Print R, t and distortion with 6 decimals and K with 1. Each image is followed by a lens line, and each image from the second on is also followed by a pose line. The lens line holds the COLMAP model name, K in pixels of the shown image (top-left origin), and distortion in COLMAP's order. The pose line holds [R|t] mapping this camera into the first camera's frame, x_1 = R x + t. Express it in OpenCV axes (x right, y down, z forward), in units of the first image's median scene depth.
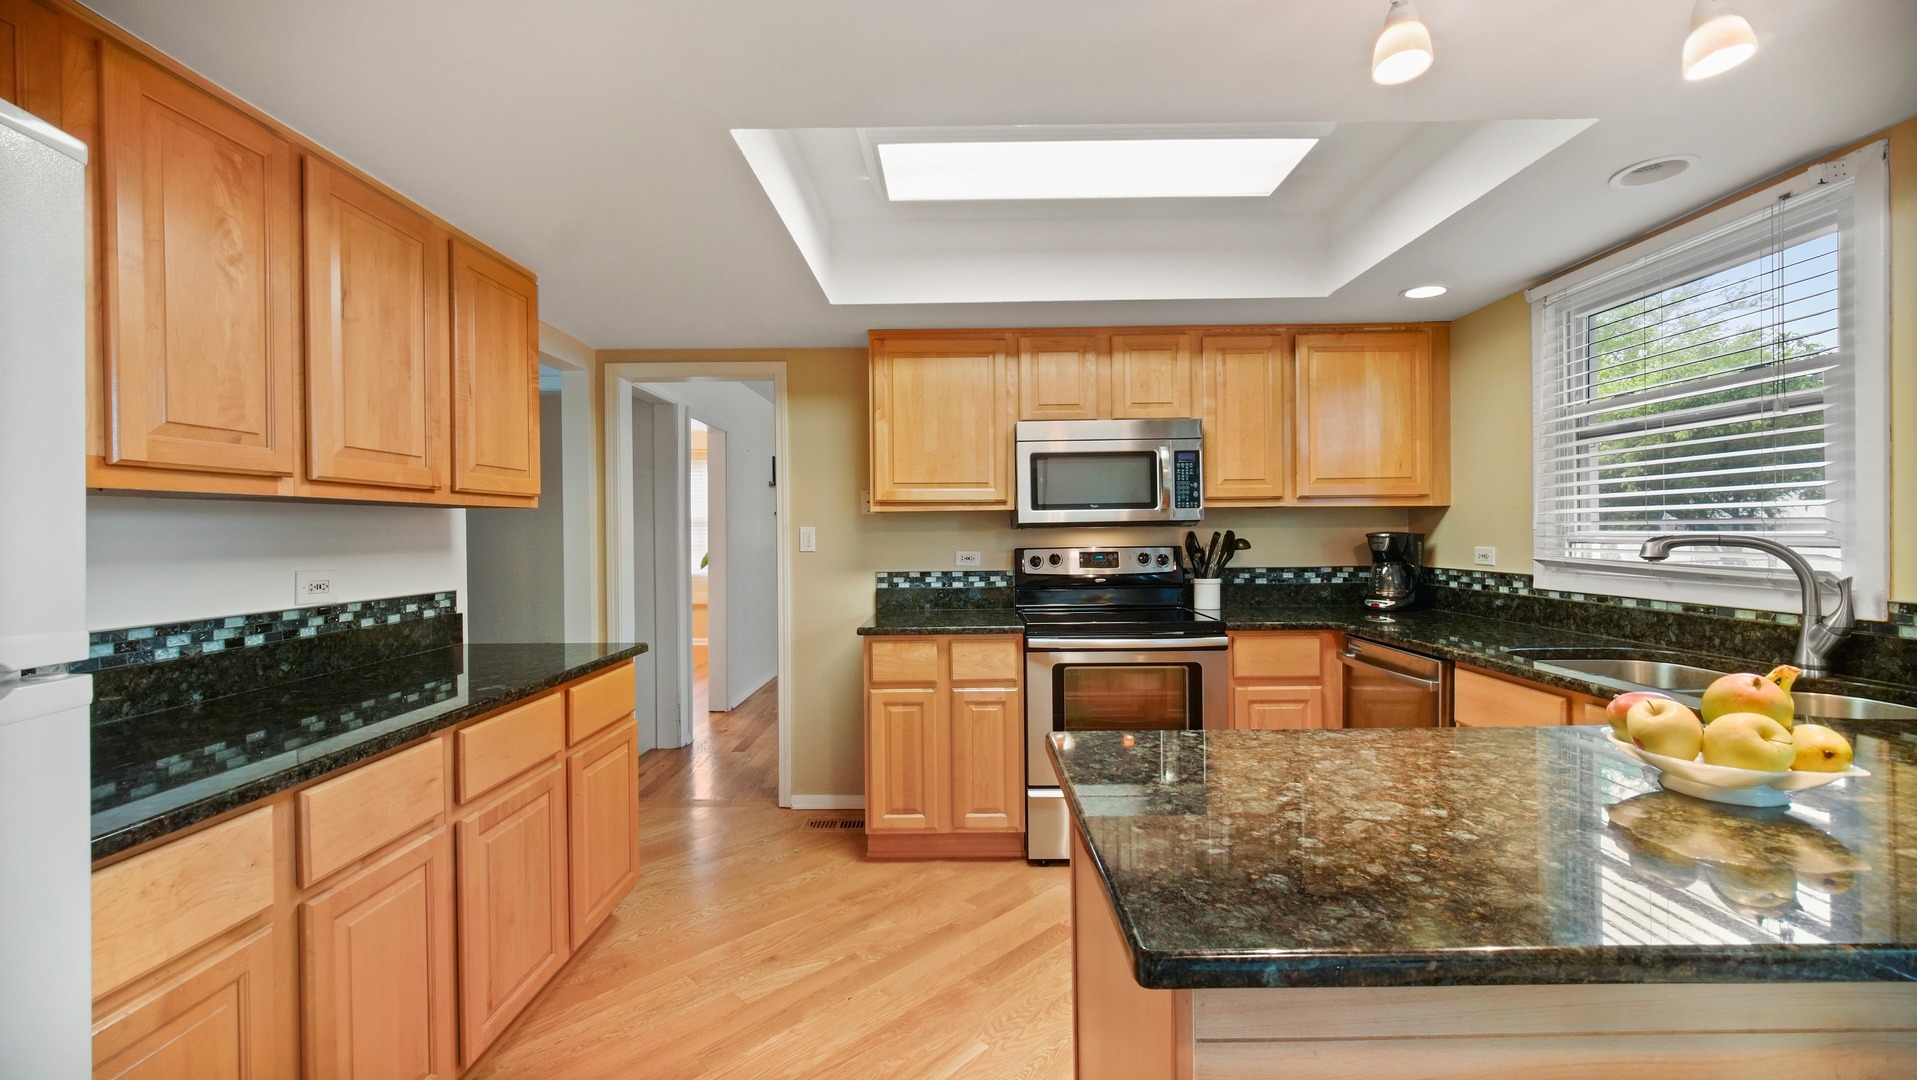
lens RADIAL K [[761.6, 0, 961.1], [0, 761.6, 538.5], [0, 0, 1]] dist [-0.004079, -0.000361]
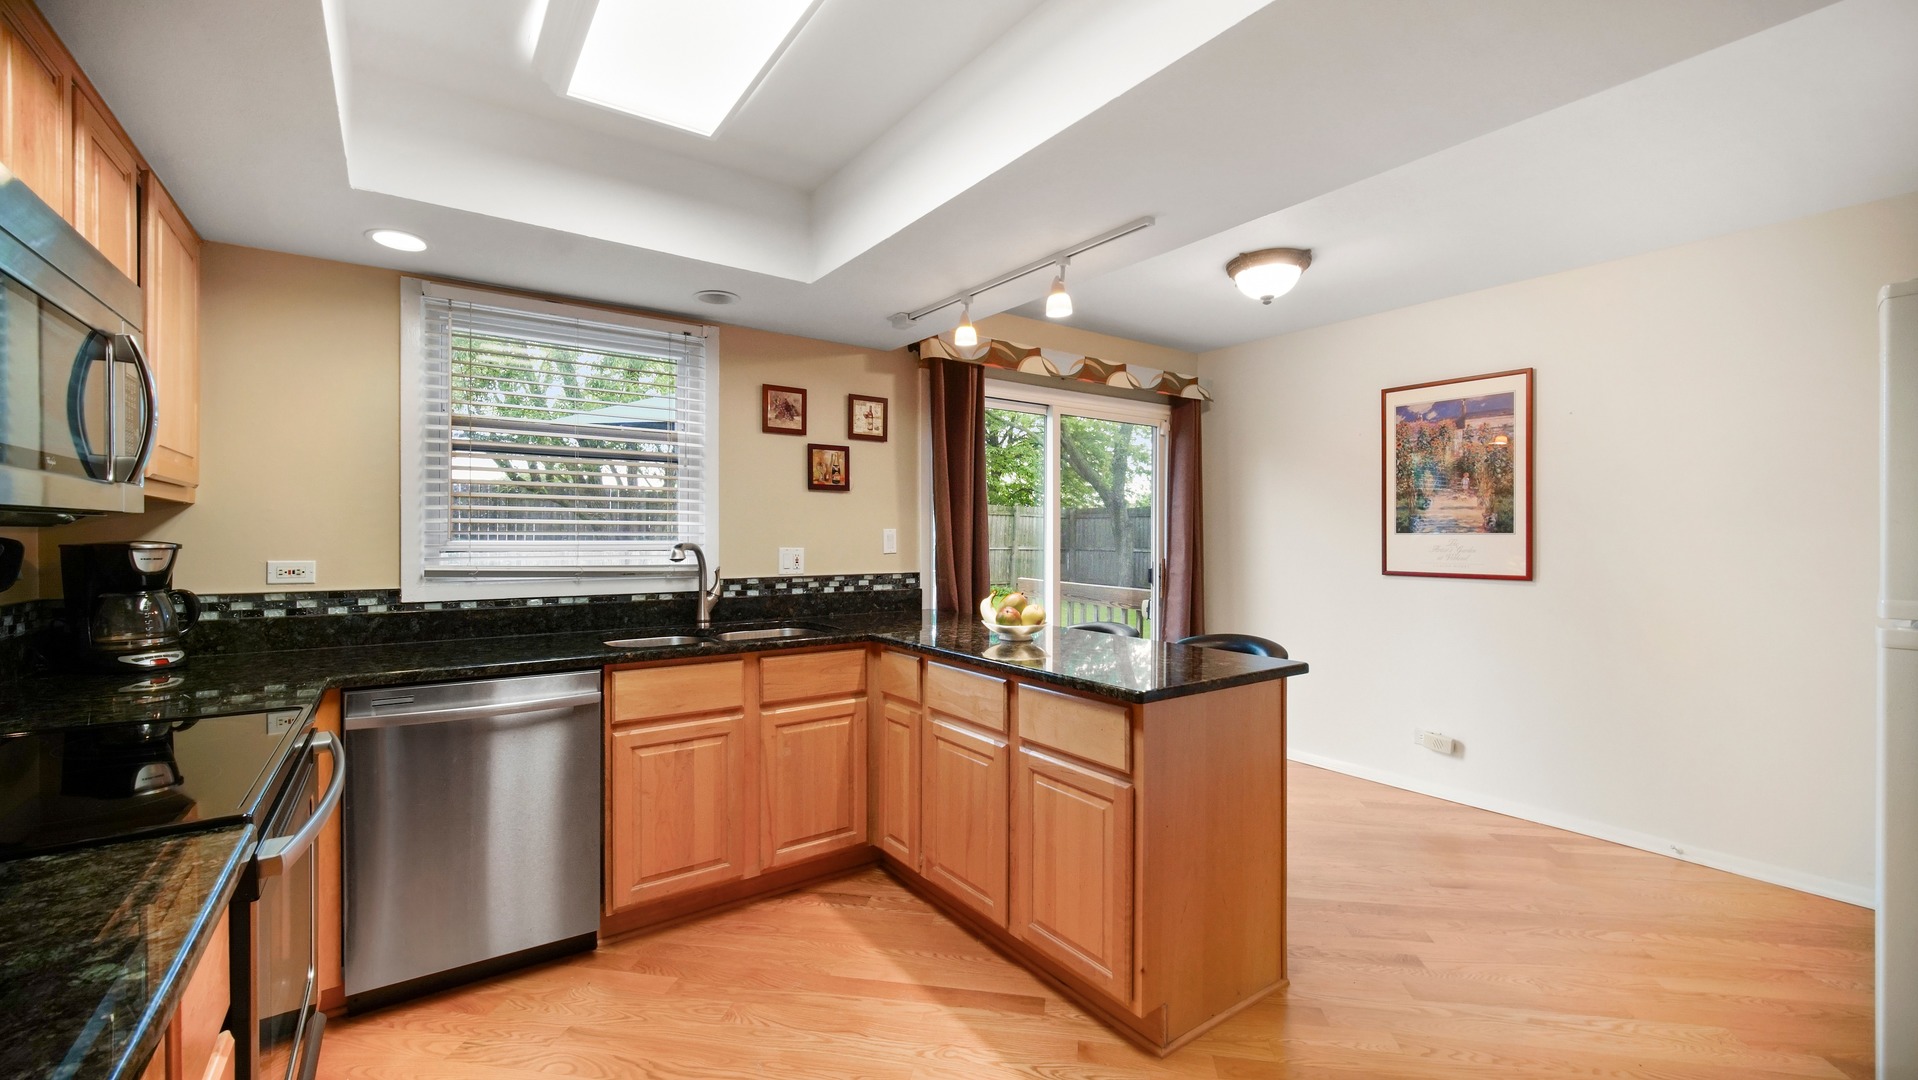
lens RADIAL K [[762.0, 0, 961.0], [0, 762.0, 538.7], [0, 0, 1]] dist [-0.004079, -0.000361]
pose [[-0.592481, 0.003045, 0.805579, -0.417173], [0.007002, 0.999975, 0.001370, -0.009551], [-0.805554, 0.006452, -0.592487, 1.065989]]
